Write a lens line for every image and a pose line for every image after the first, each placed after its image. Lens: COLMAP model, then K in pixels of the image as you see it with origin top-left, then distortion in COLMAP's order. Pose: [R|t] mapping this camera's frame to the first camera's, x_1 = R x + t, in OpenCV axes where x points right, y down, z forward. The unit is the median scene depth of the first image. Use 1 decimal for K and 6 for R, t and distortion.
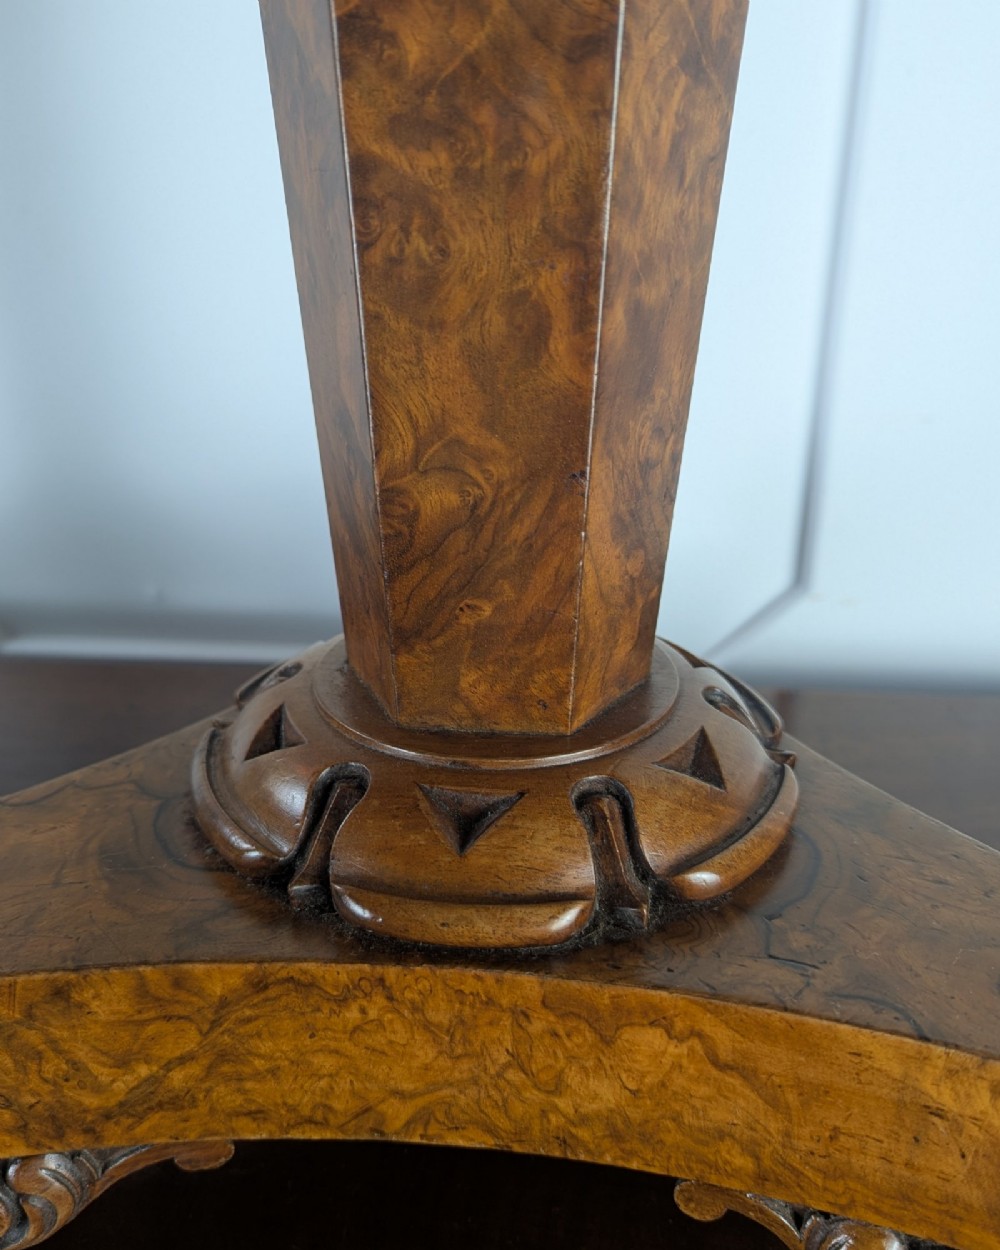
lens RADIAL K [[1115.5, 0, 500.6], [0, 1115.5, 622.7], [0, 0, 1]] dist [0.040271, -0.074605]
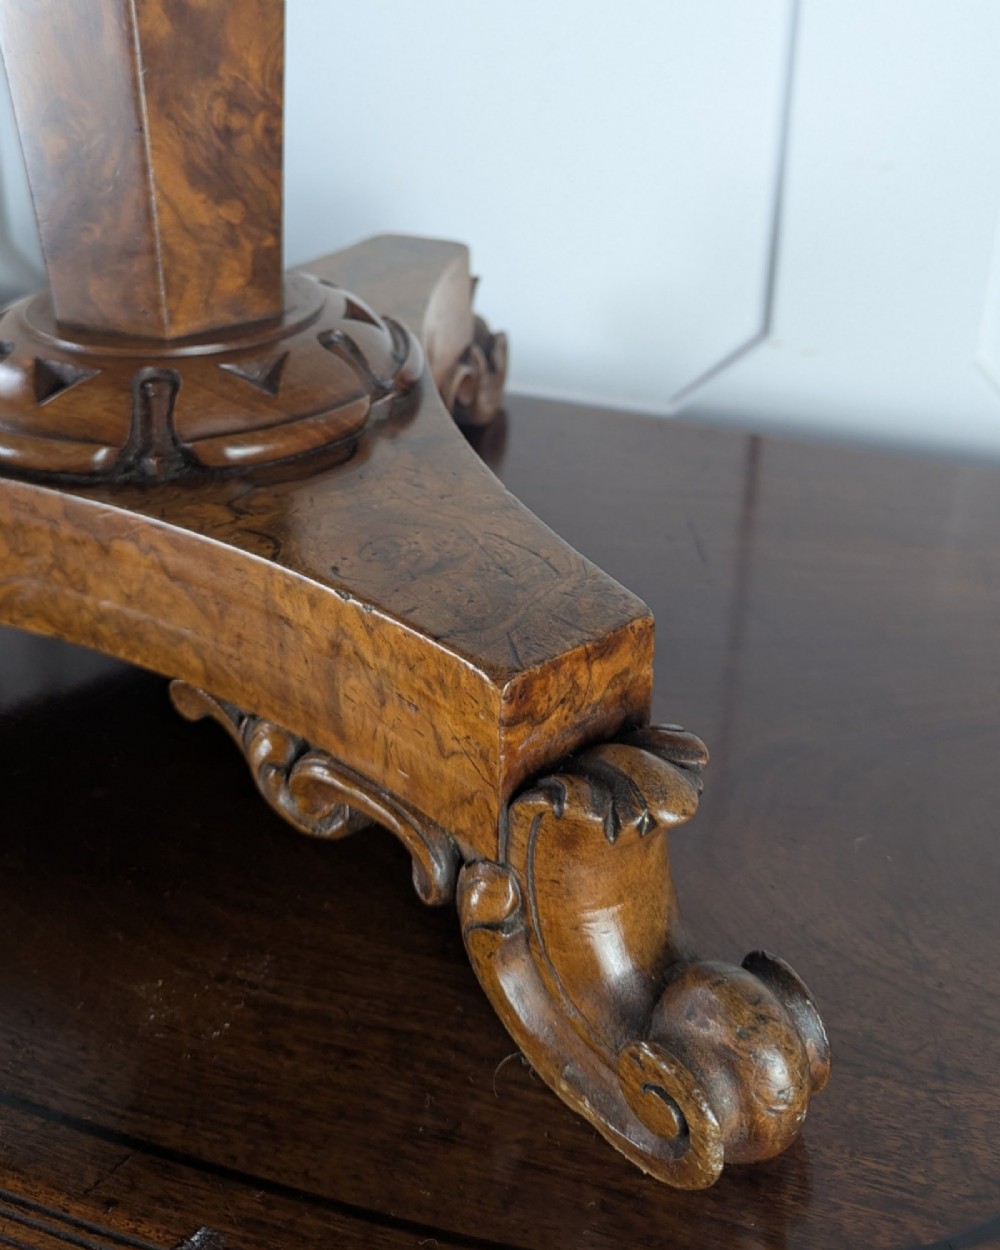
lens RADIAL K [[1245.4, 0, 517.0], [0, 1245.4, 374.0], [0, 0, 1]] dist [-0.001303, 0.000000]
pose [[0.964422, 0.104063, -0.243025, 0.884957], [-0.113070, 0.993312, -0.023372, 0.140842], [0.238968, 0.050020, 0.969738, -0.322605]]
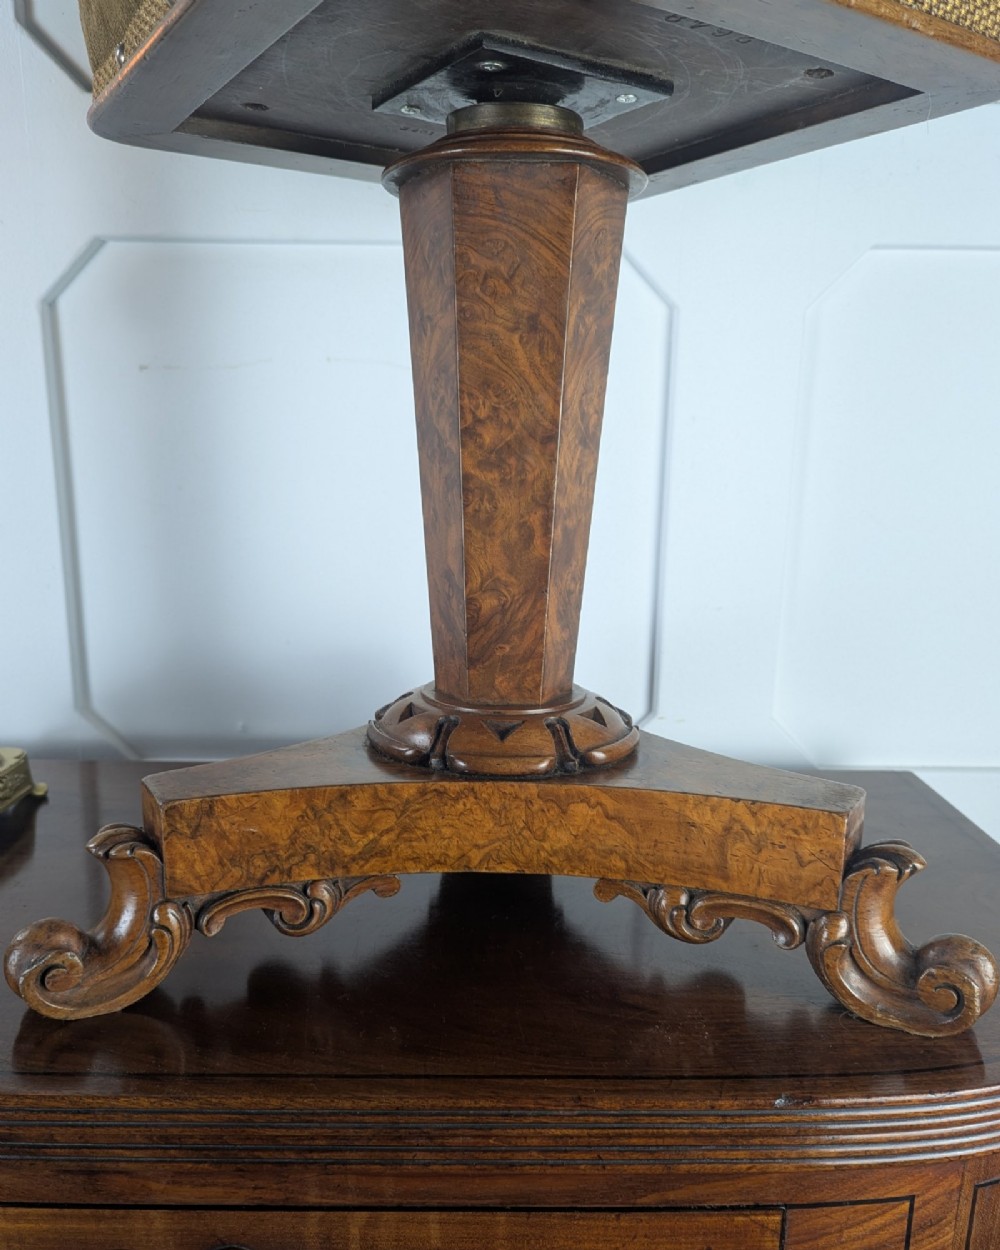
lens RADIAL K [[990.2, 0, 471.2], [0, 990.2, 685.9], [0, 0, 1]] dist [0.035157, -0.039539]
pose [[0.997305, -0.010215, 0.072651, -0.261228], [0.022622, 0.984825, -0.172070, 0.461234], [-0.069791, 0.173249, 0.982402, -1.165544]]
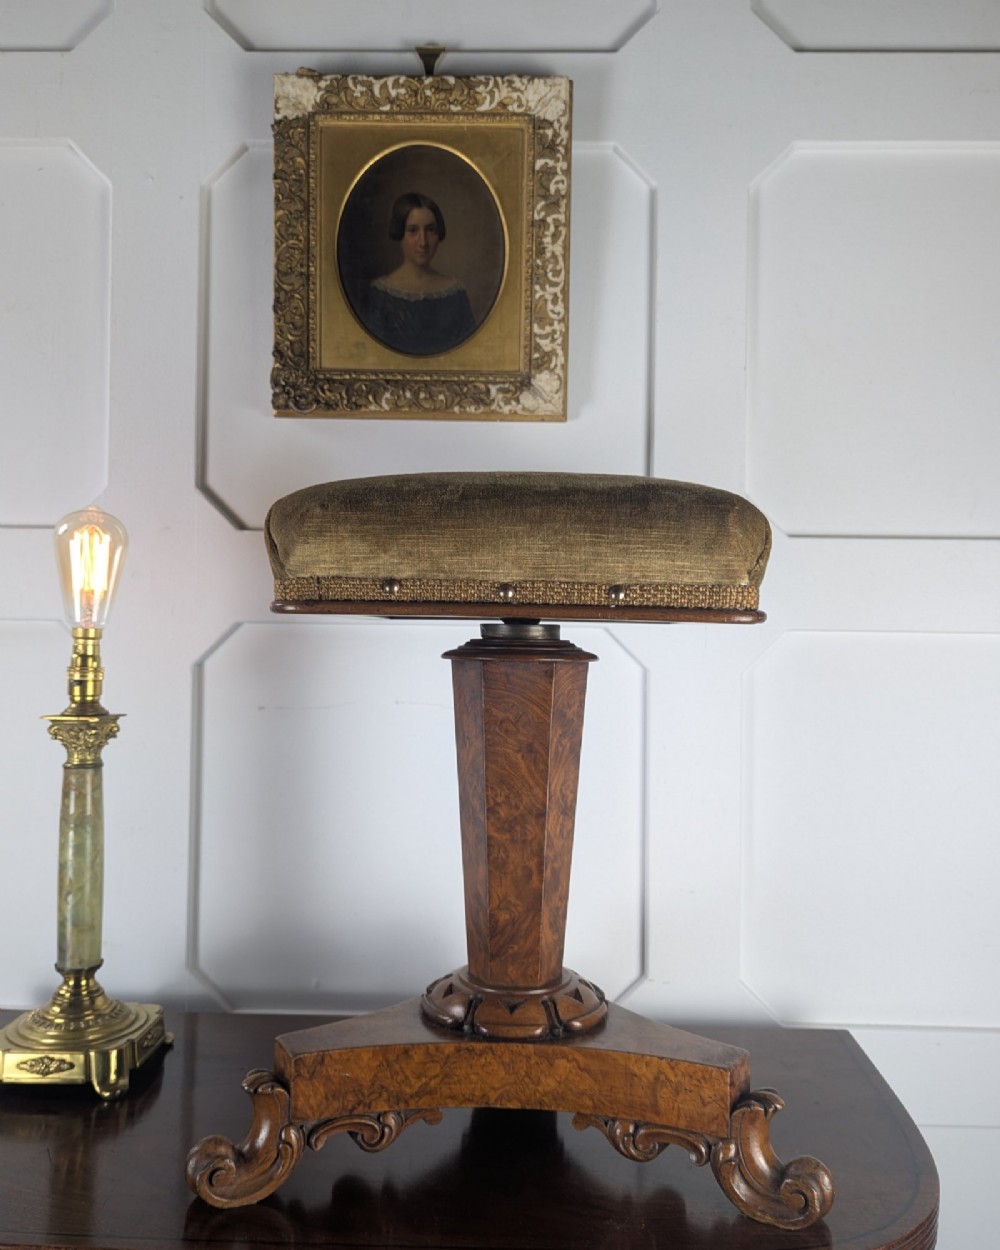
lens RADIAL K [[1068.2, 0, 496.0], [0, 1068.2, 618.4], [0, 0, 1]] dist [0.020967, -0.009401]
pose [[0.998675, 0.012051, 0.050032, -0.282342], [0.009778, 0.910052, -0.414379, 0.487770], [-0.050525, 0.414319, 0.908728, -2.816237]]
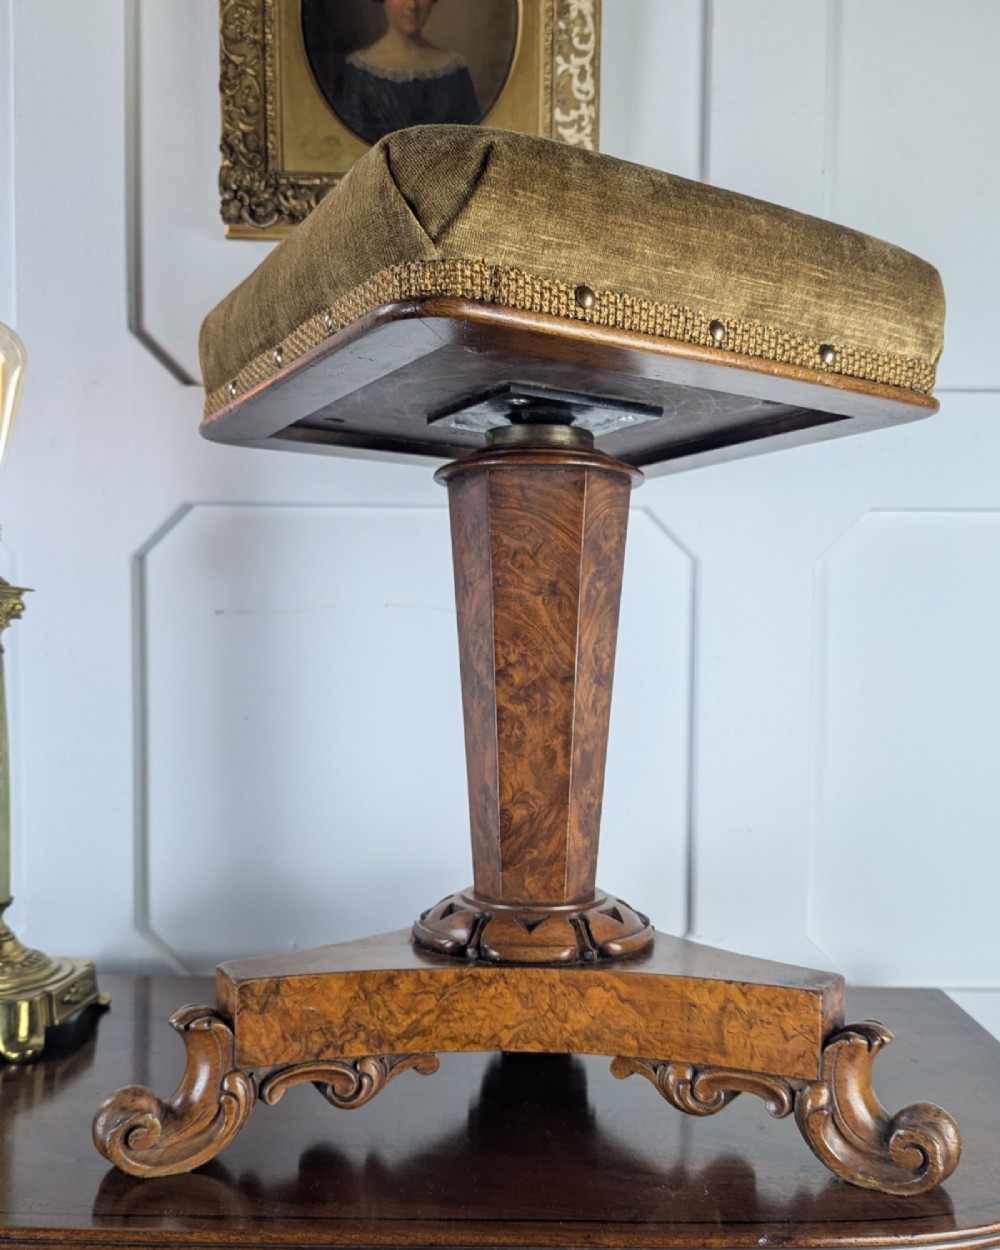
lens RADIAL K [[1115.5, 0, 527.9], [0, 1115.5, 726.6], [0, 0, 1]] dist [0.040271, -0.074605]
pose [[0.998006, 0.003043, 0.063046, -0.220523], [0.019339, 0.936062, -0.351304, 0.713664], [-0.060084, 0.351823, 0.934136, -1.842829]]
